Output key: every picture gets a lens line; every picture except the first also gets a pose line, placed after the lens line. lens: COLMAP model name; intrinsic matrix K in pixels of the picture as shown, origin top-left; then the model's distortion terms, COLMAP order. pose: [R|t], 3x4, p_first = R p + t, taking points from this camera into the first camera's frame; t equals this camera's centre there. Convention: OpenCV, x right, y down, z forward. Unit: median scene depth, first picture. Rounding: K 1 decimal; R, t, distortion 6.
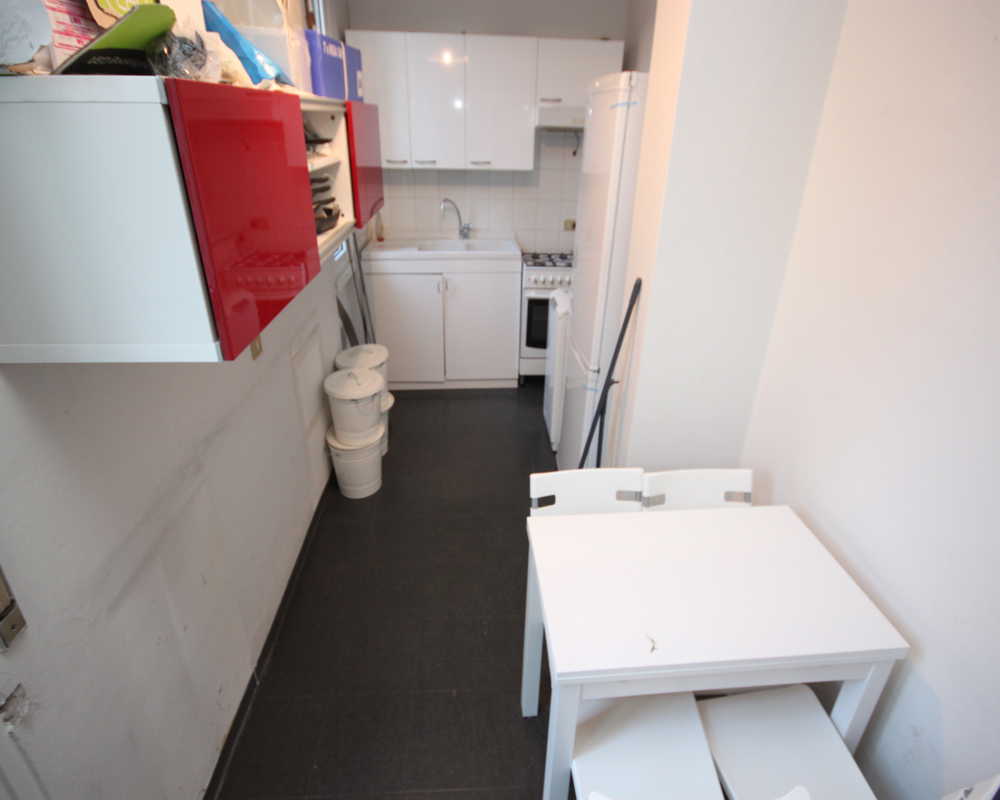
lens RADIAL K [[506.0, 0, 499.2], [0, 506.0, 329.8], [0, 0, 1]] dist [0.004673, 0.000880]
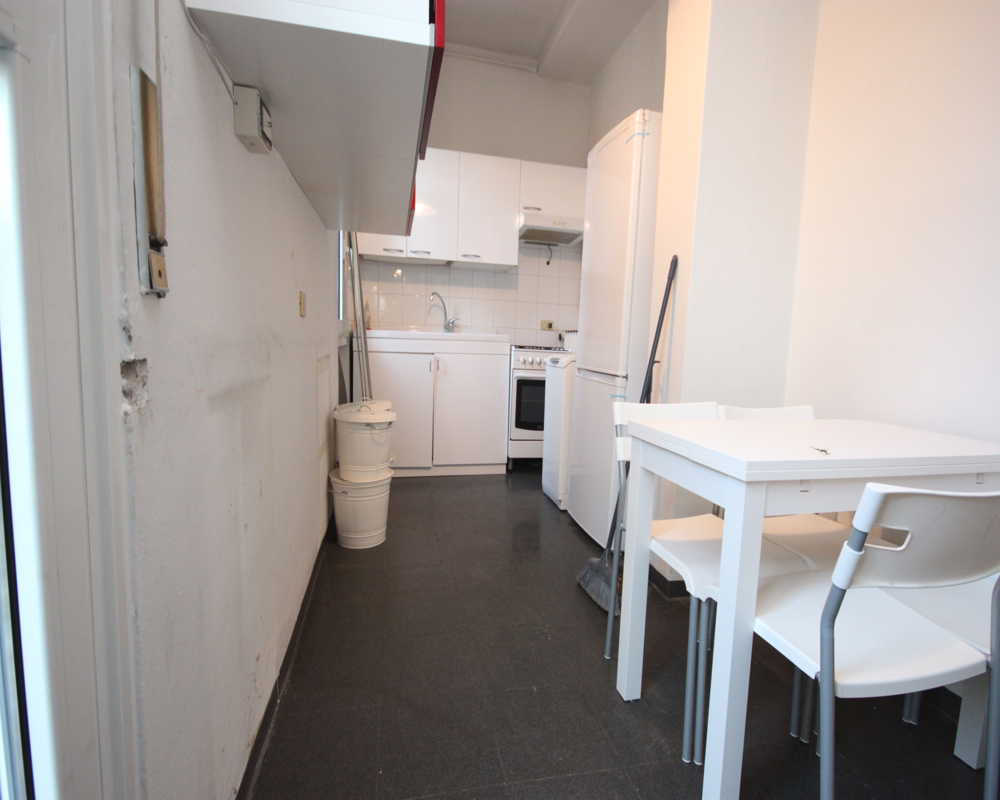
lens RADIAL K [[486.6, 0, 500.0], [0, 486.6, 400.0], [0, 0, 1]] dist [-0.002405, -0.000405]
pose [[0.985675, 0.008563, 0.168437, -0.147060], [0.037832, 0.962034, -0.270295, 0.252082], [-0.164356, 0.272796, 0.947929, 0.075599]]
